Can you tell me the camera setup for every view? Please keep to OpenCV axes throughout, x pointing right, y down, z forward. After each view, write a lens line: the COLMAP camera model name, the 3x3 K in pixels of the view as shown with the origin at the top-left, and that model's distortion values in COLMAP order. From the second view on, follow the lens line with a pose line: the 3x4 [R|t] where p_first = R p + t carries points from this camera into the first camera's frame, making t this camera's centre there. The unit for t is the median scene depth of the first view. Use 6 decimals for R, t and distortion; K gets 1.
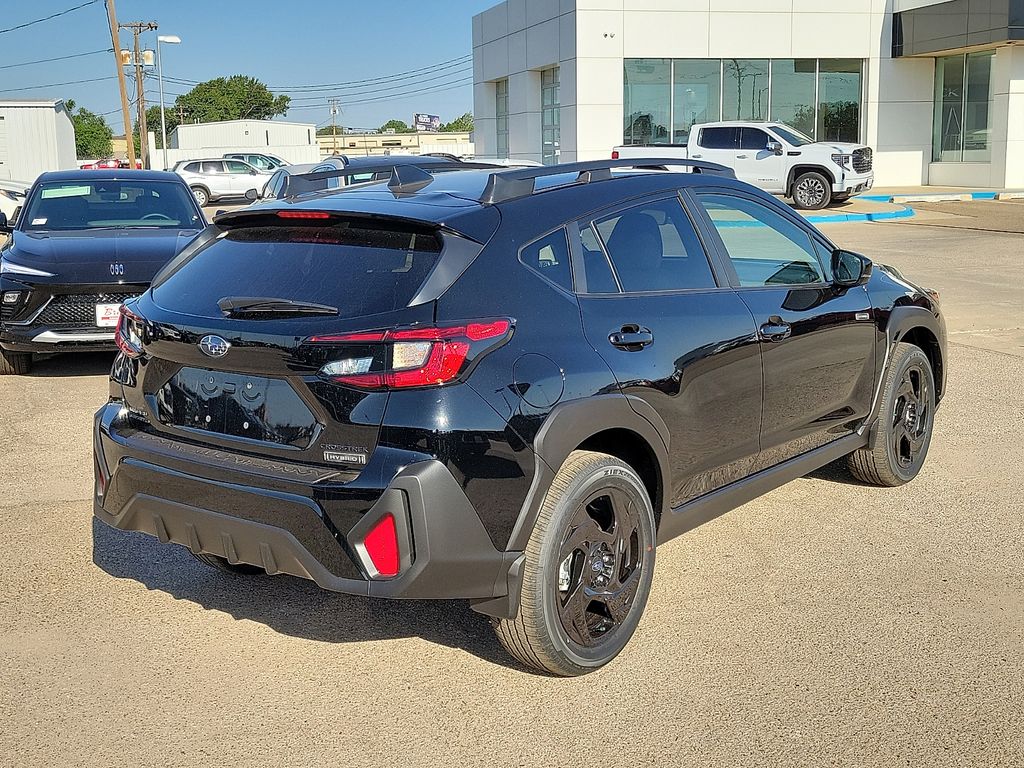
lens RADIAL K [[1048.3, 0, 498.8], [0, 1048.3, 367.0], [0, 0, 1]] dist [0.054227, -0.016126]
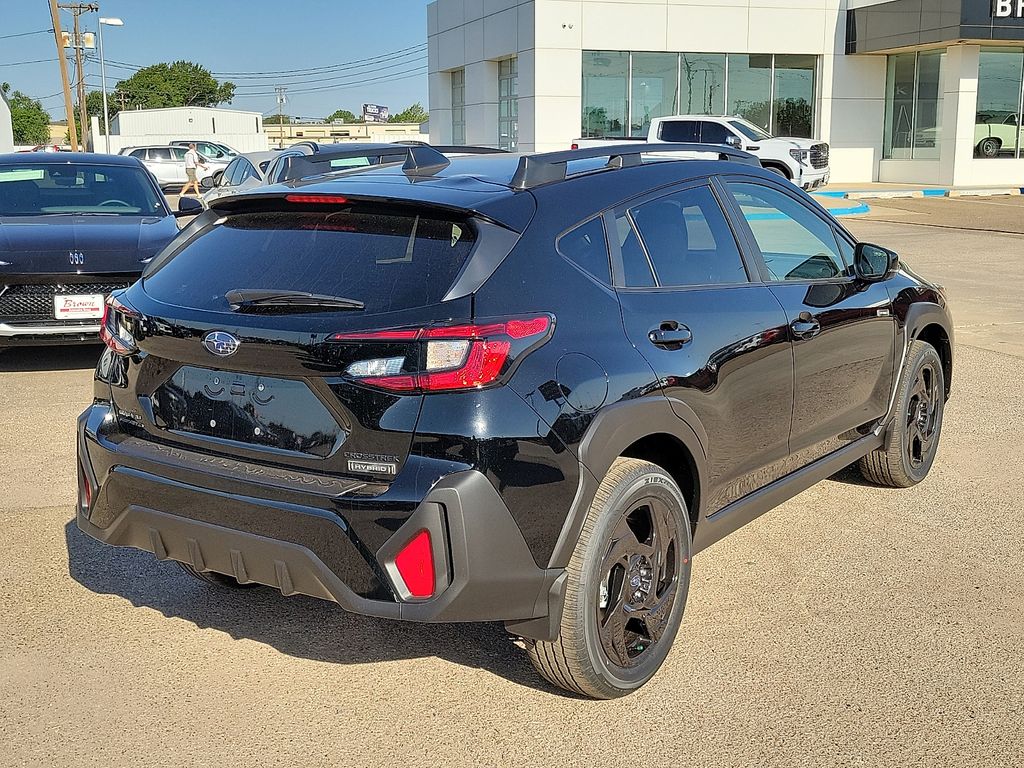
lens RADIAL K [[1033.8, 0, 497.1], [0, 1033.8, 381.5], [0, 0, 1]] dist [0.055634, -0.016818]
pose [[0.998330, 0.000584, 0.057766, -0.069756], [-0.001824, 0.999769, 0.021422, -0.005616], [-0.057740, -0.021491, 0.998100, 0.079637]]
